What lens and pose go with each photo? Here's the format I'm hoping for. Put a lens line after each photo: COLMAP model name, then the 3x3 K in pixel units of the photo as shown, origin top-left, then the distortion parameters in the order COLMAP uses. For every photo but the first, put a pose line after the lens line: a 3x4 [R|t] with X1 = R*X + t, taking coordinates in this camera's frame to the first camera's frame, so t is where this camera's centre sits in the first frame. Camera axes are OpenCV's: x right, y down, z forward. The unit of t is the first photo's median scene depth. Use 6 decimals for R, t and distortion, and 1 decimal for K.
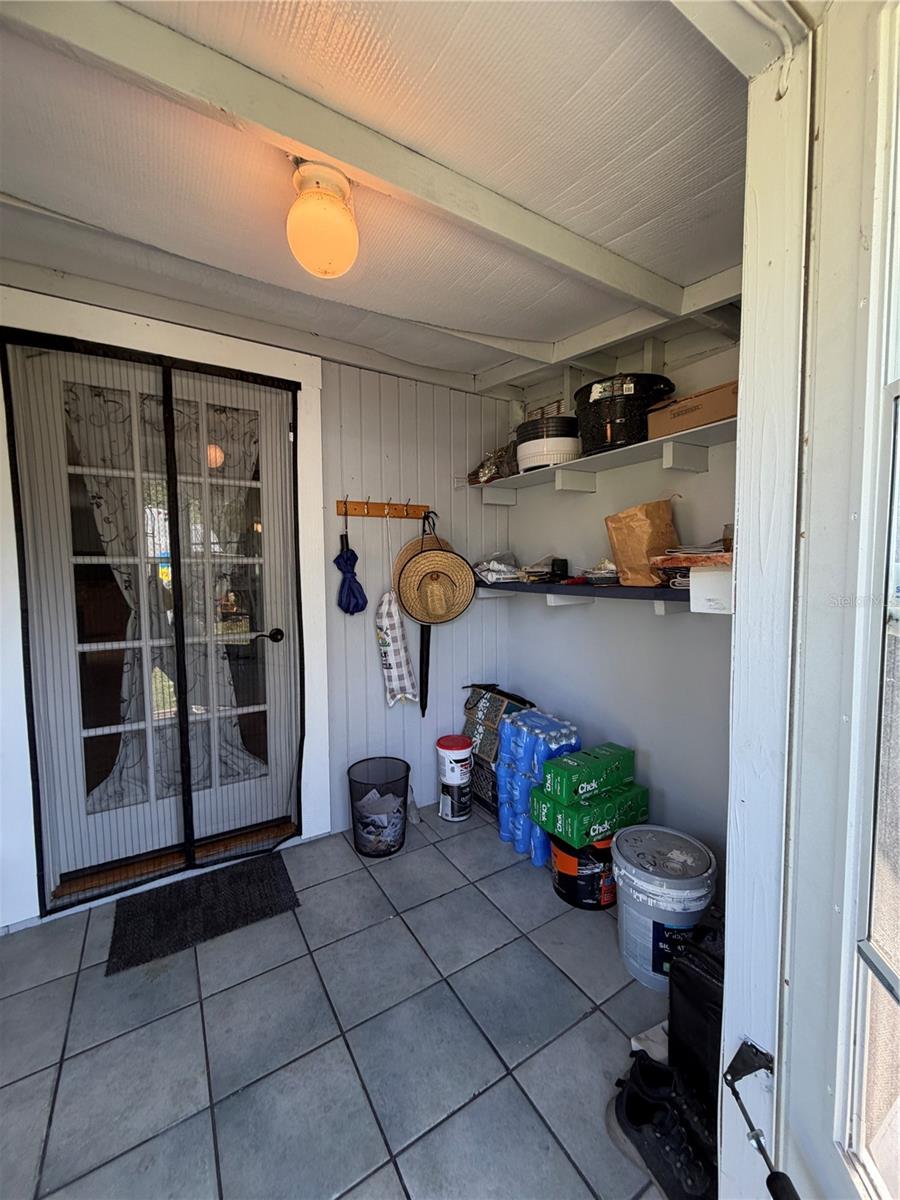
lens RADIAL K [[481.0, 0, 451.0], [0, 481.0, 596.8], [0, 0, 1]] dist [0.001783, 0.000472]
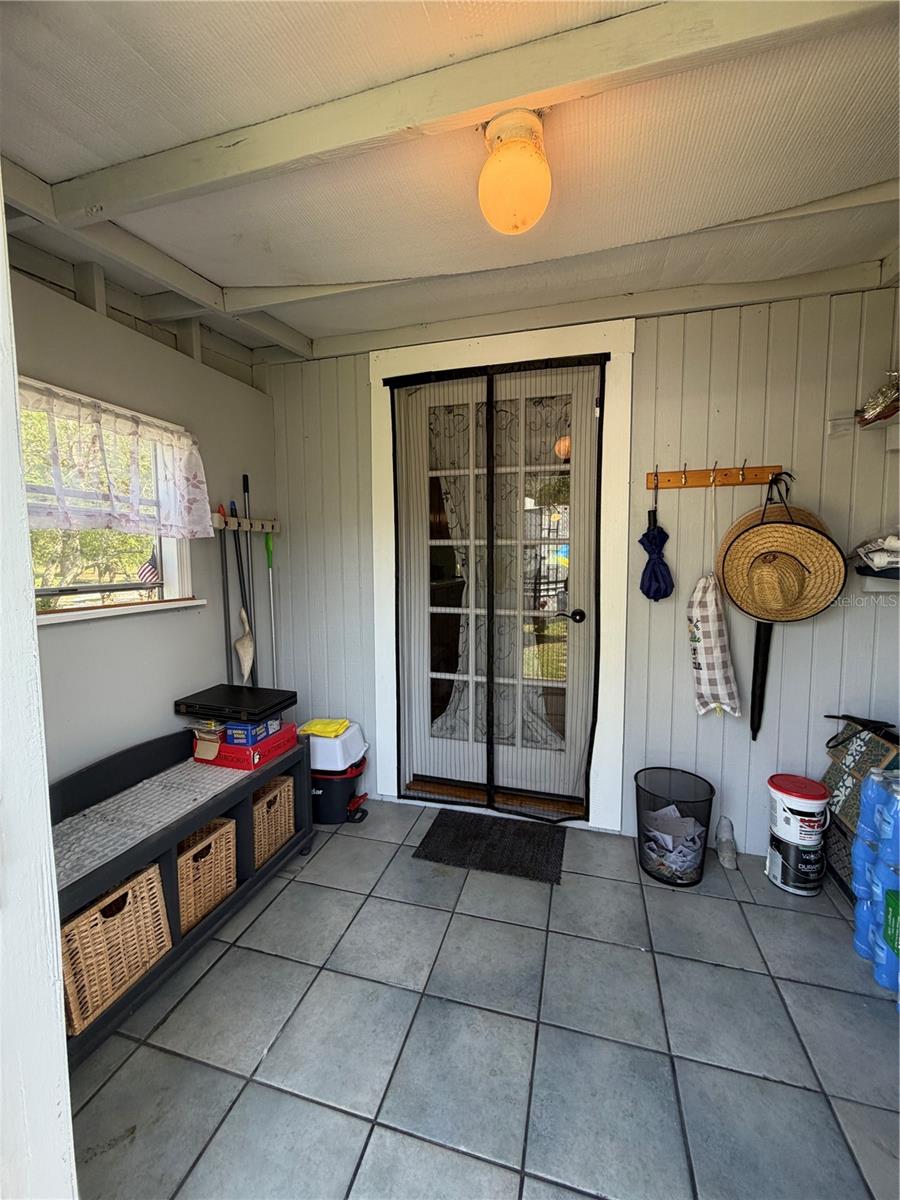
lens RADIAL K [[481.0, 0, 451.0], [0, 481.0, 596.8], [0, 0, 1]] dist [0.001783, 0.000472]
pose [[0.674836, 0.061692, -0.735385, 0.197013], [-0.051263, 0.998011, 0.036681, 0.017224], [0.736185, 0.012945, 0.676656, 0.127865]]
